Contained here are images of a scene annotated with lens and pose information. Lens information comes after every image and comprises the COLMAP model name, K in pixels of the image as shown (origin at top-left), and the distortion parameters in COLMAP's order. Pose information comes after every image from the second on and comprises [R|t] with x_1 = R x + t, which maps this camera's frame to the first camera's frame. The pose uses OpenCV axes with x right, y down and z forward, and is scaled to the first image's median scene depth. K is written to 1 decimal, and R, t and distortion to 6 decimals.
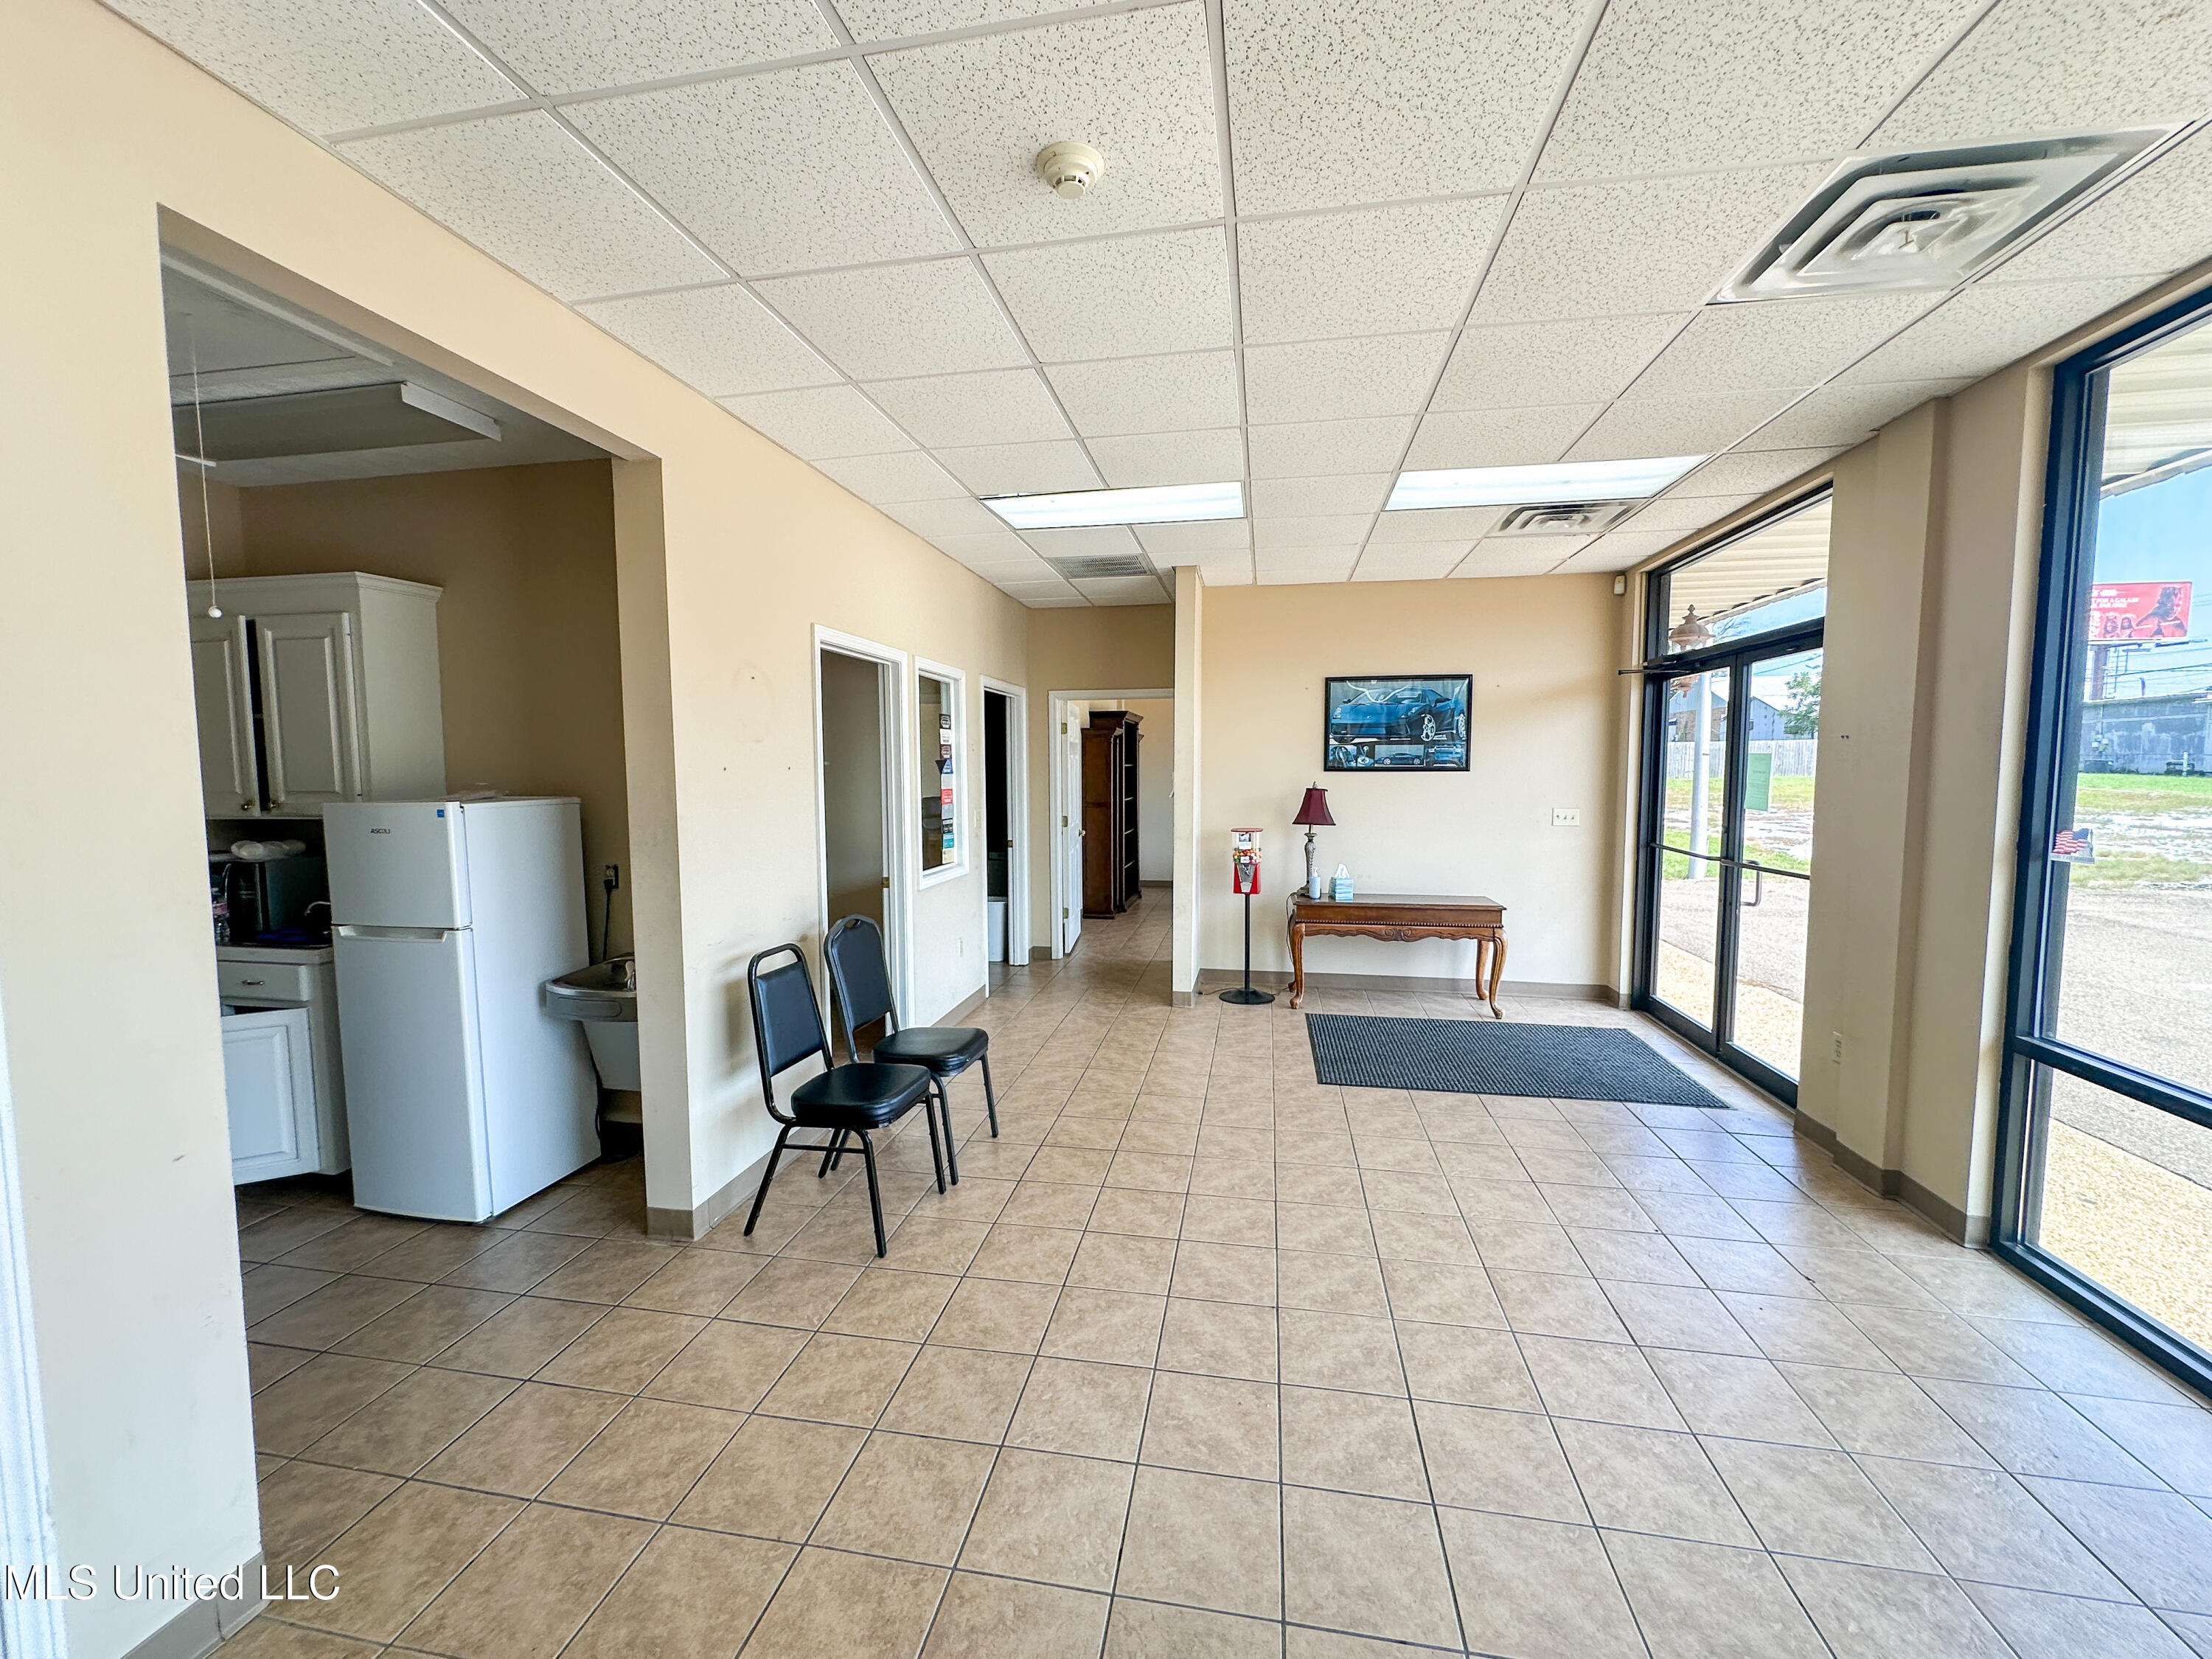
lens RADIAL K [[880.3, 0, 1104.5], [0, 880.3, 835.1], [0, 0, 1]] dist [-0.010474, 0.001093]
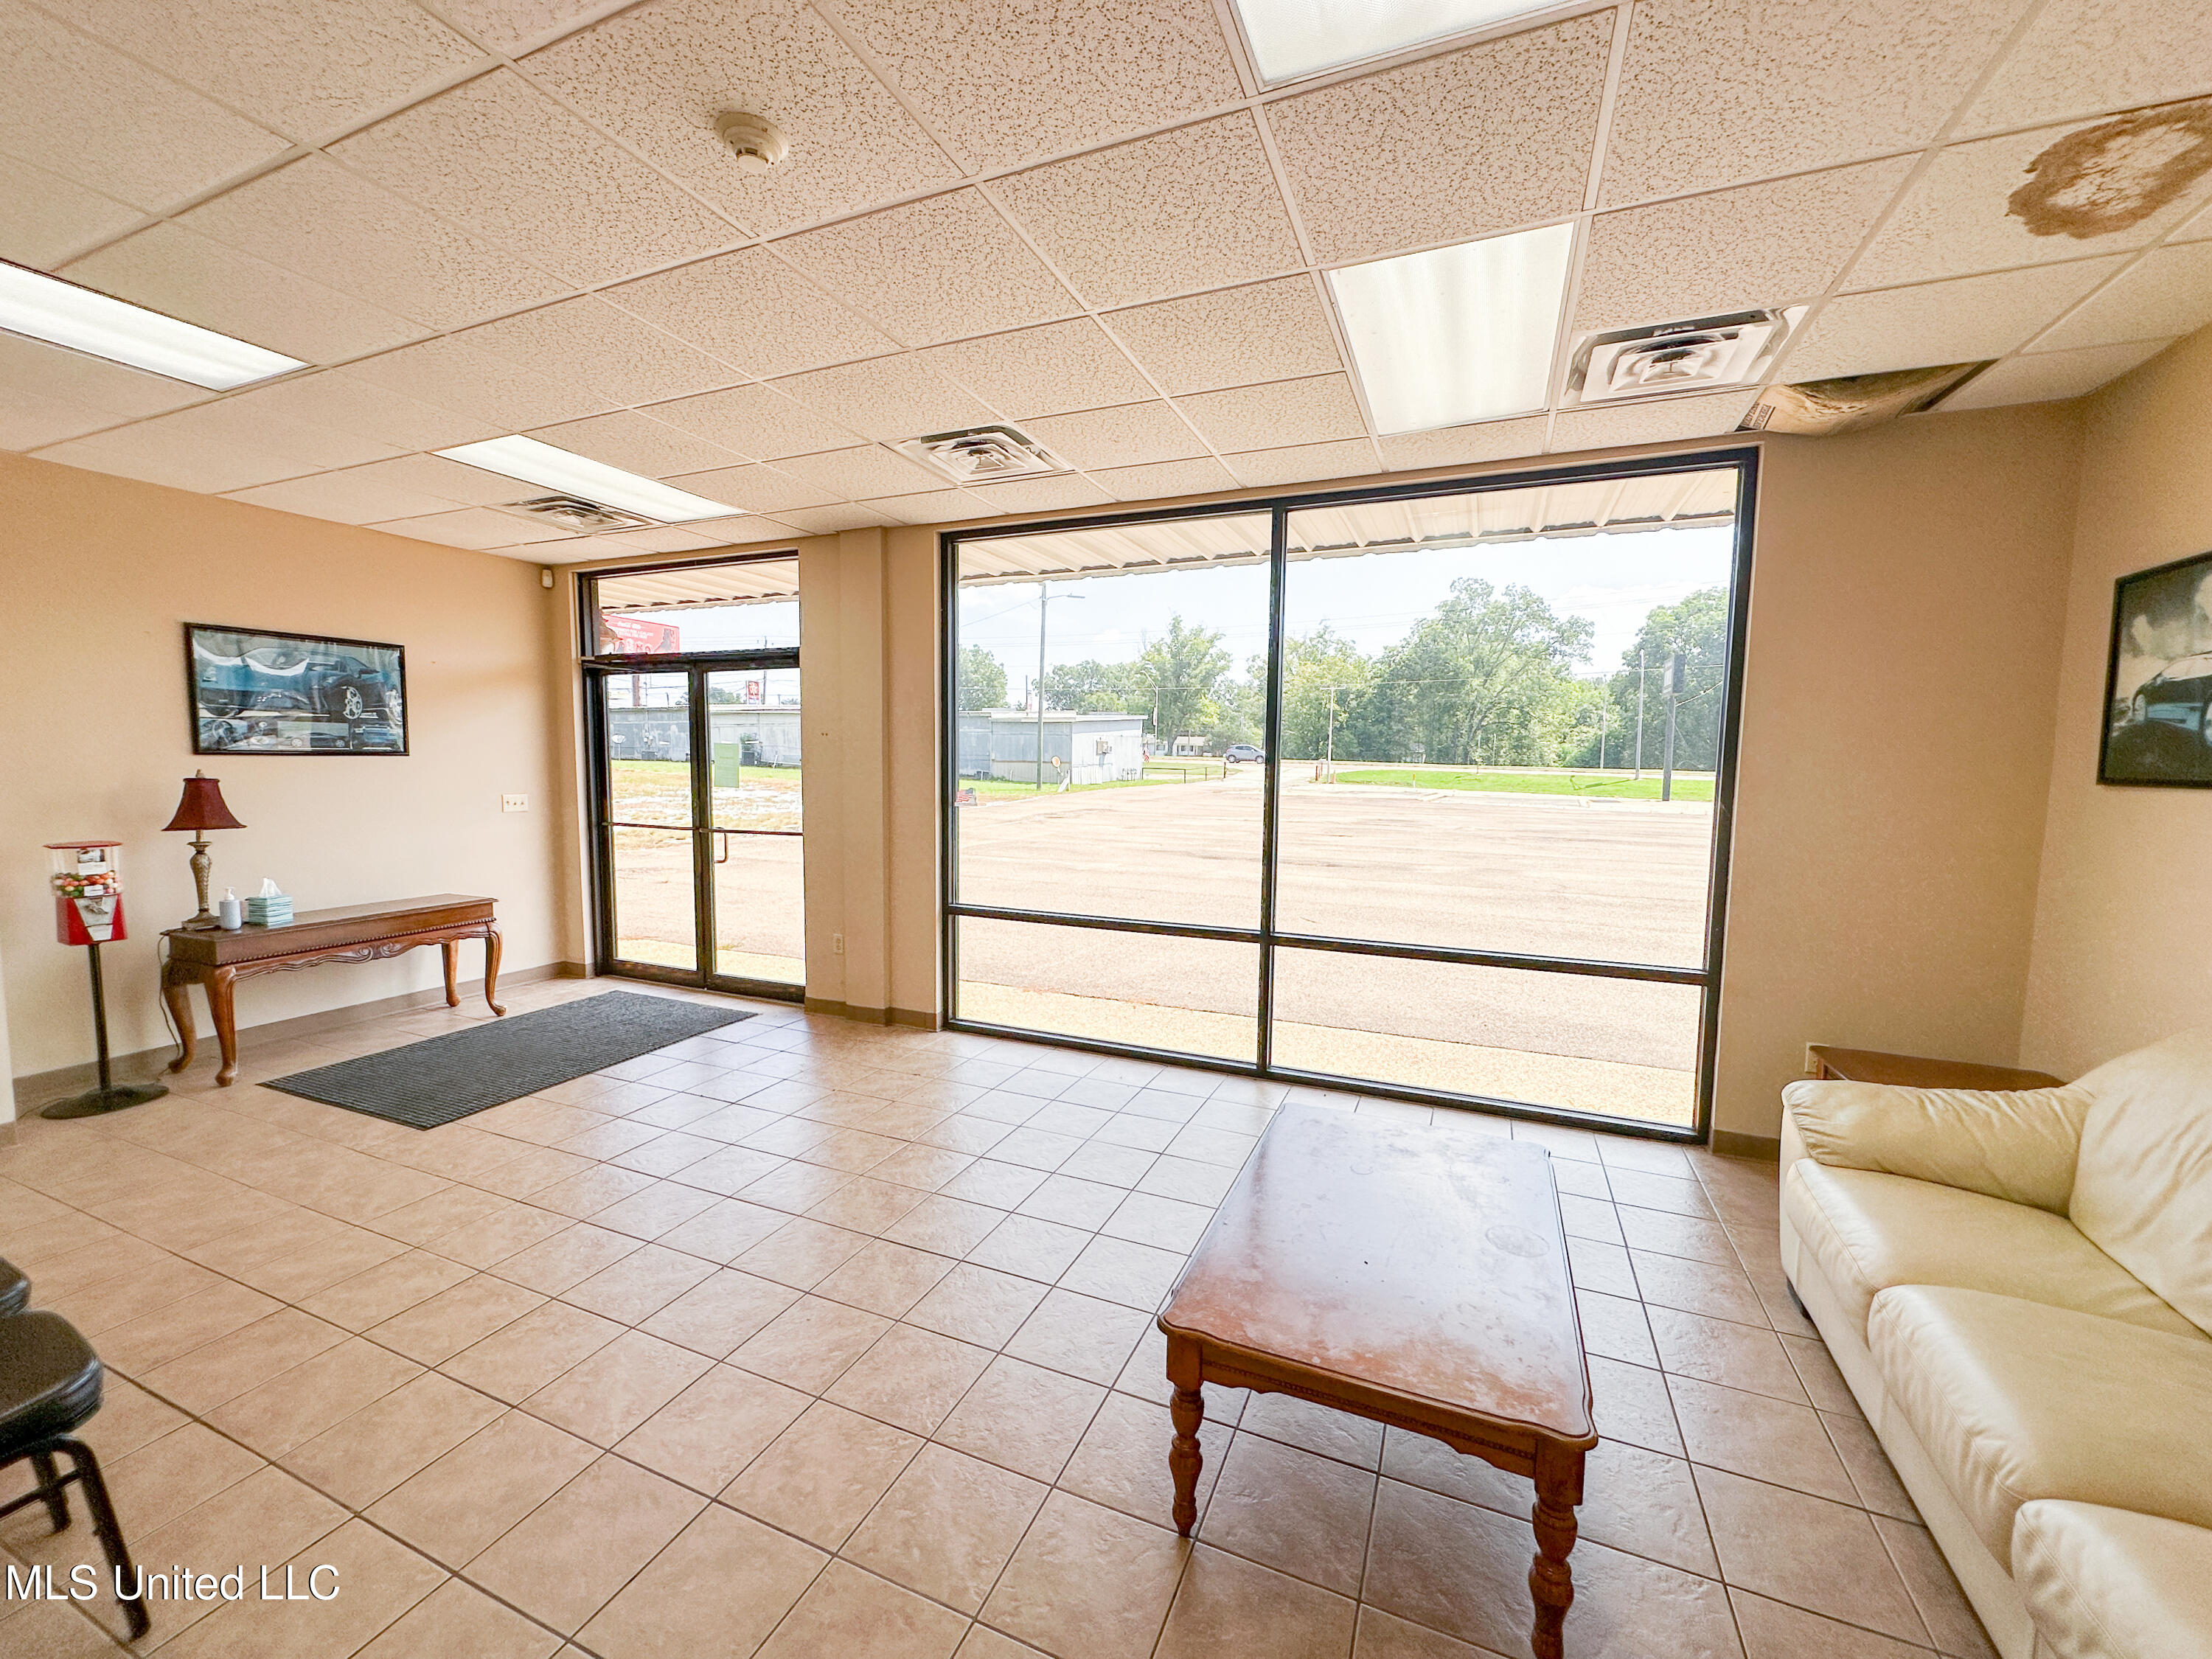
lens RADIAL K [[880.3, 0, 1111.4], [0, 880.3, 829.0], [0, 0, 1]] dist [-0.010474, 0.001093]
pose [[0.214011, -0.073951, 0.974028, -0.363667], [0.067630, 0.995859, 0.060749, -0.006368], [-0.974487, 0.052873, 0.218126, 0.157860]]
